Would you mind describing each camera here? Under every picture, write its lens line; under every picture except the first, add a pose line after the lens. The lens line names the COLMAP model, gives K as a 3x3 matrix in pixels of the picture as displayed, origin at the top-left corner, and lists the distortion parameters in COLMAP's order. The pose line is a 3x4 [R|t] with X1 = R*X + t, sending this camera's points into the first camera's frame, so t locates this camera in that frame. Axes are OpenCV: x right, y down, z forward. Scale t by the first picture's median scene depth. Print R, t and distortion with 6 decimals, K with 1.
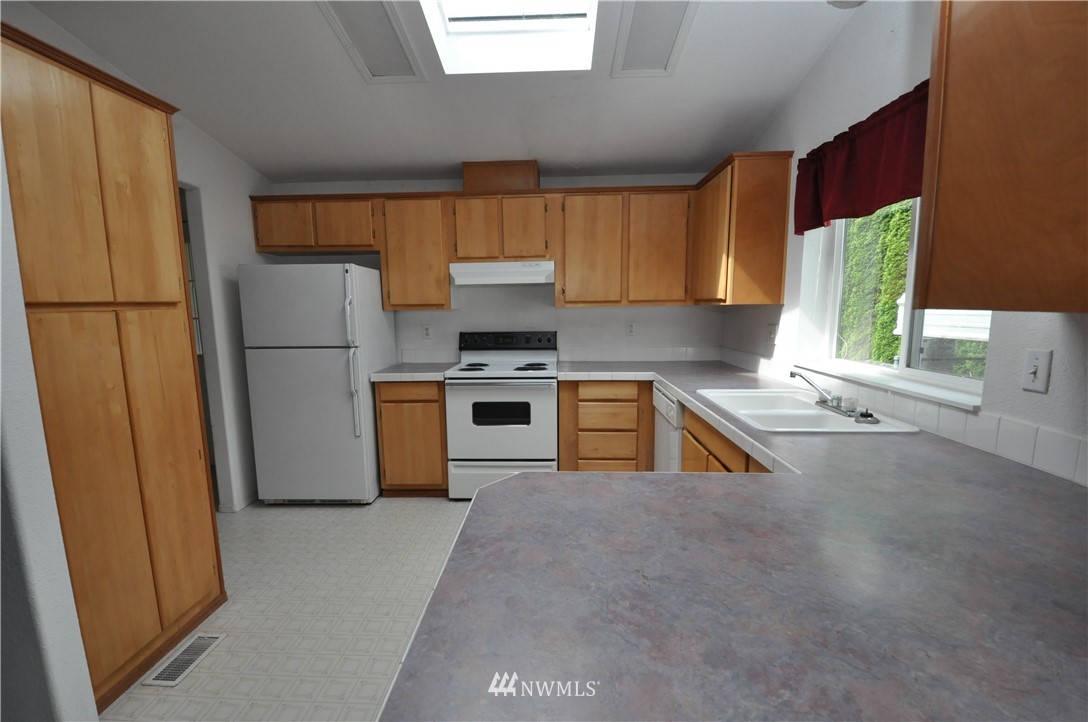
lens RADIAL K [[475.8, 0, 538.3], [0, 475.8, 372.2], [0, 0, 1]] dist [0.018612, -0.021482]
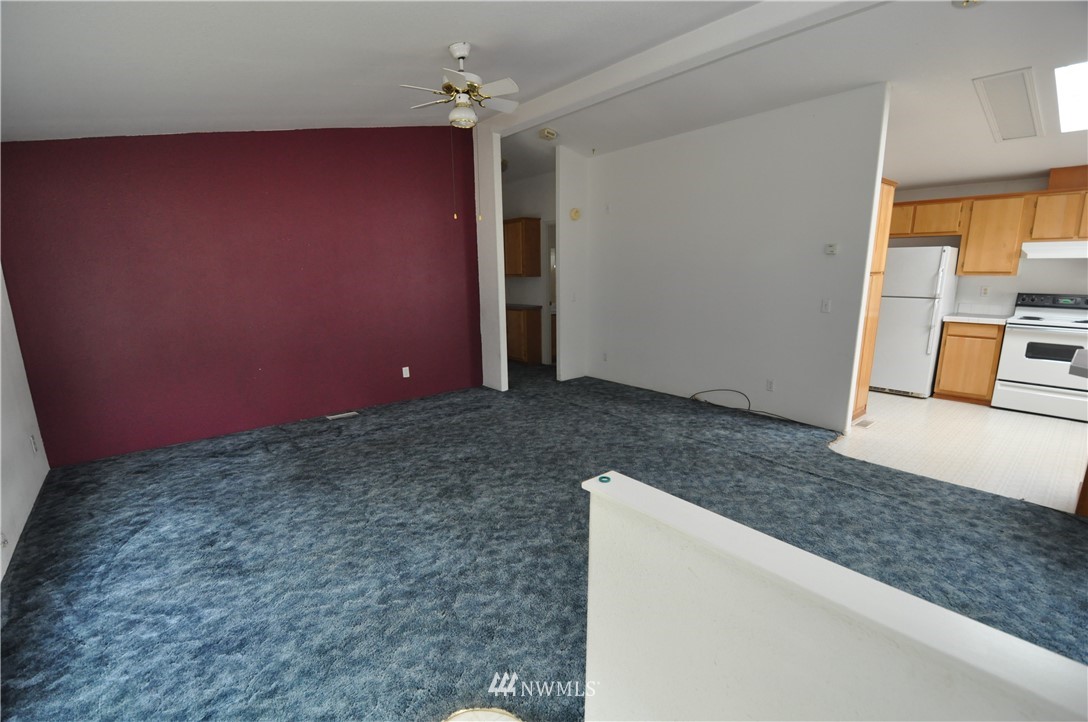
lens RADIAL K [[475.8, 0, 538.3], [0, 475.8, 372.2], [0, 0, 1]] dist [0.018612, -0.021482]
pose [[0.674415, 0.157513, -0.721356, -0.088654], [-0.098292, 0.987437, 0.123718, 0.119603], [0.731781, -0.012534, 0.681425, -1.028827]]
